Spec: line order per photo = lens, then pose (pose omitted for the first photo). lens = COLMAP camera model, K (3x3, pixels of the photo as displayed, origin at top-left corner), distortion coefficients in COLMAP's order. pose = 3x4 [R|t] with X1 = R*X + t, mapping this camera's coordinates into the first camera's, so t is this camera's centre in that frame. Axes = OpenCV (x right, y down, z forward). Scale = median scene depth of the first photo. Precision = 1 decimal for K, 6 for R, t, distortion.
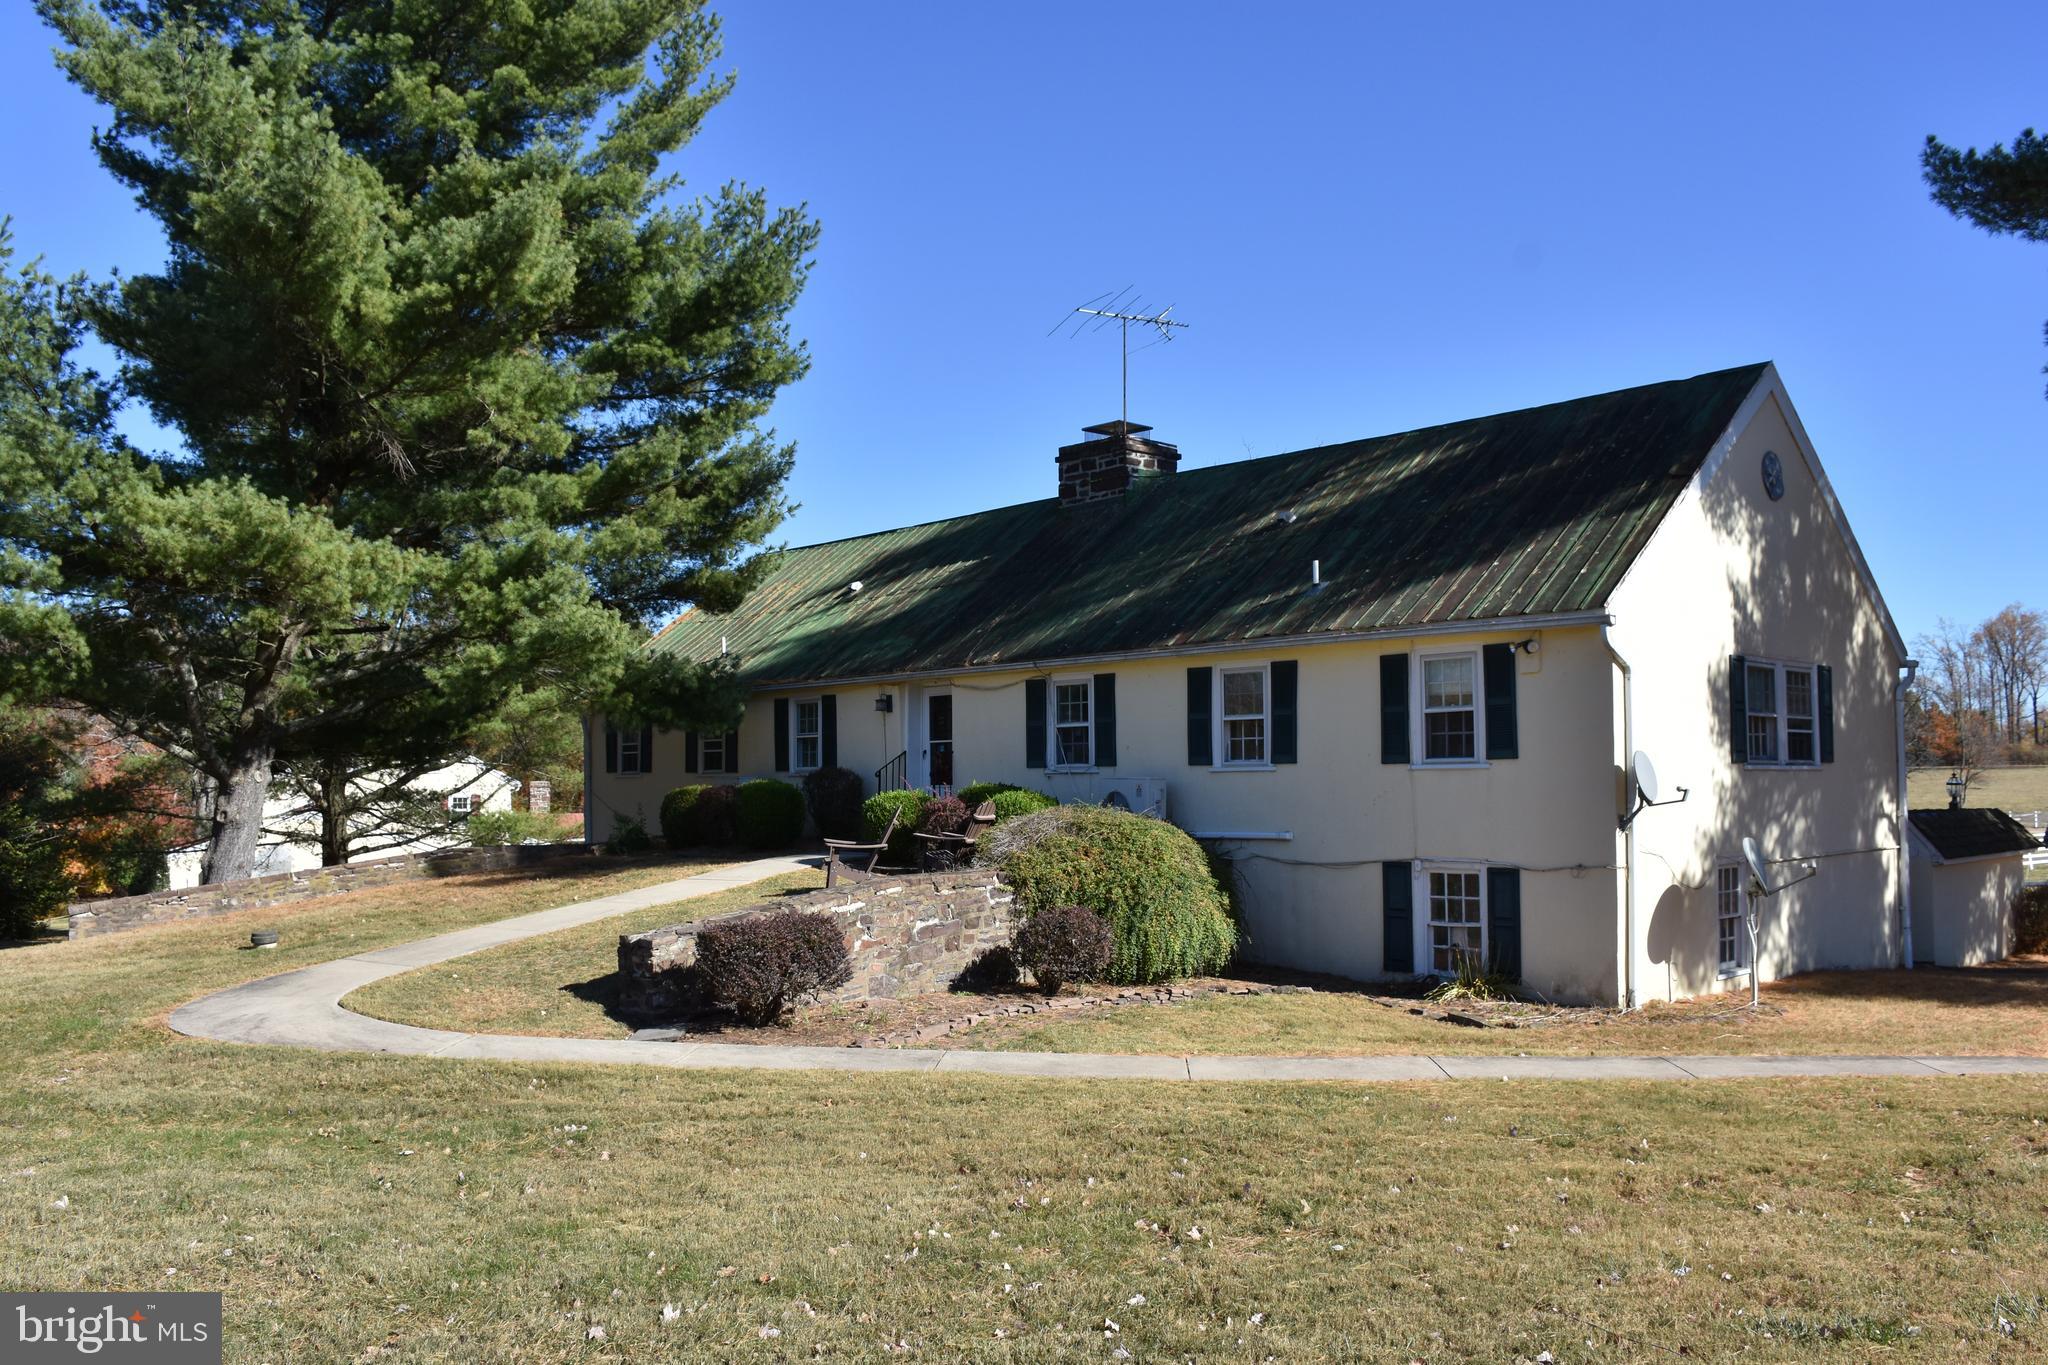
lens RADIAL K [[1592.5, 0, 1024.0], [0, 1592.5, 682.5], [0, 0, 1]] dist [-0.170324, 0.103537]
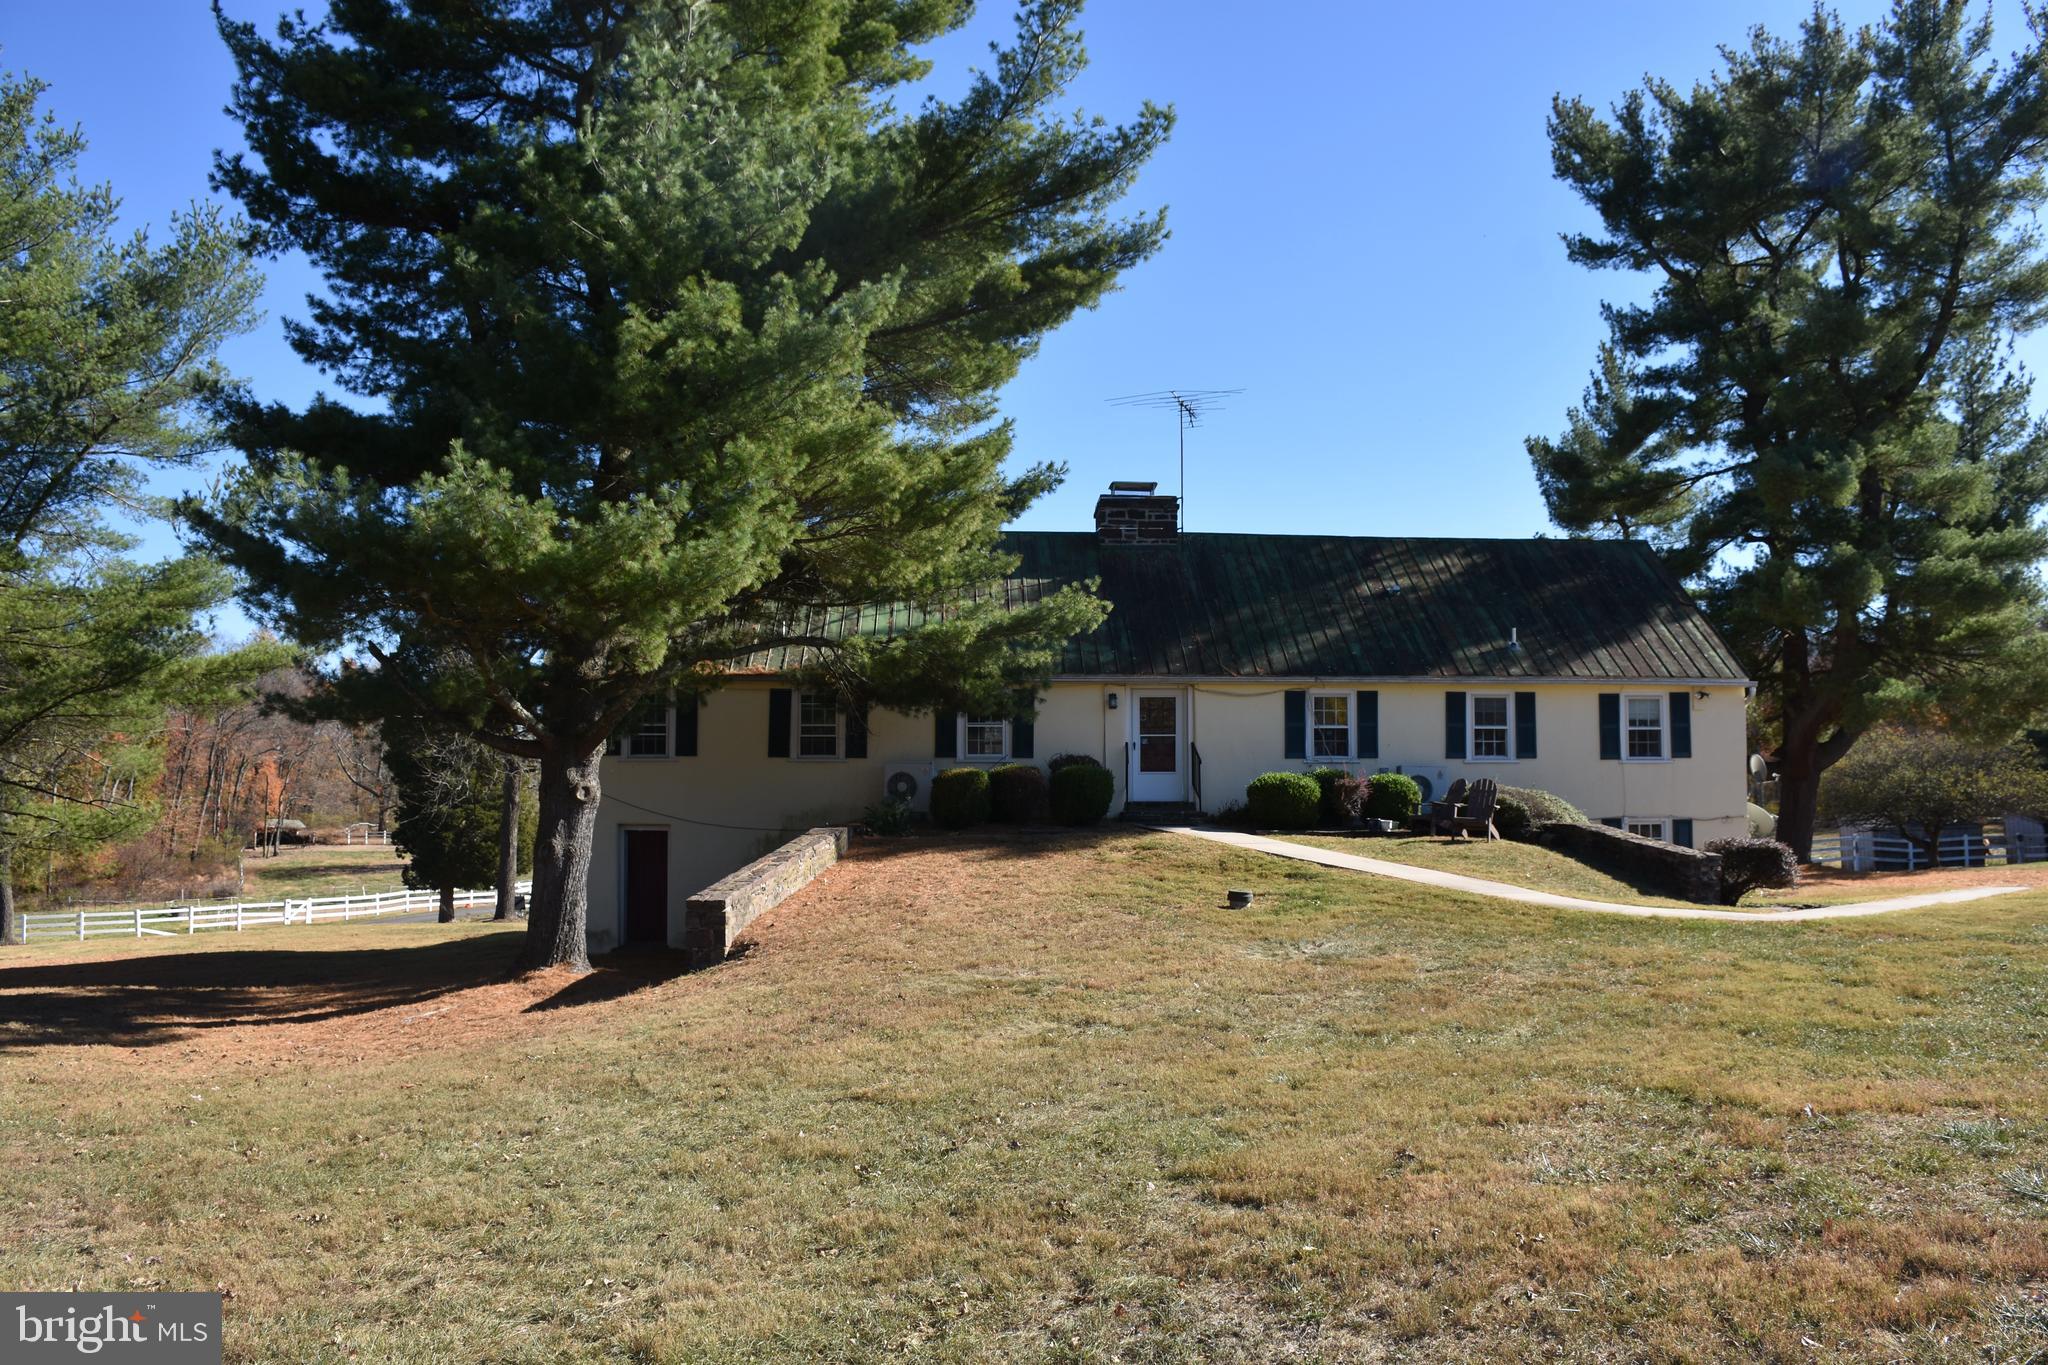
lens RADIAL K [[1592.5, 0, 1024.0], [0, 1592.5, 682.5], [0, 0, 1]] dist [-0.170324, 0.103537]
pose [[0.693935, 0.053326, 0.718060, -1.258963], [-0.055014, 0.998265, -0.020970, 0.035581], [-0.717933, -0.024952, 0.695665, 0.273405]]
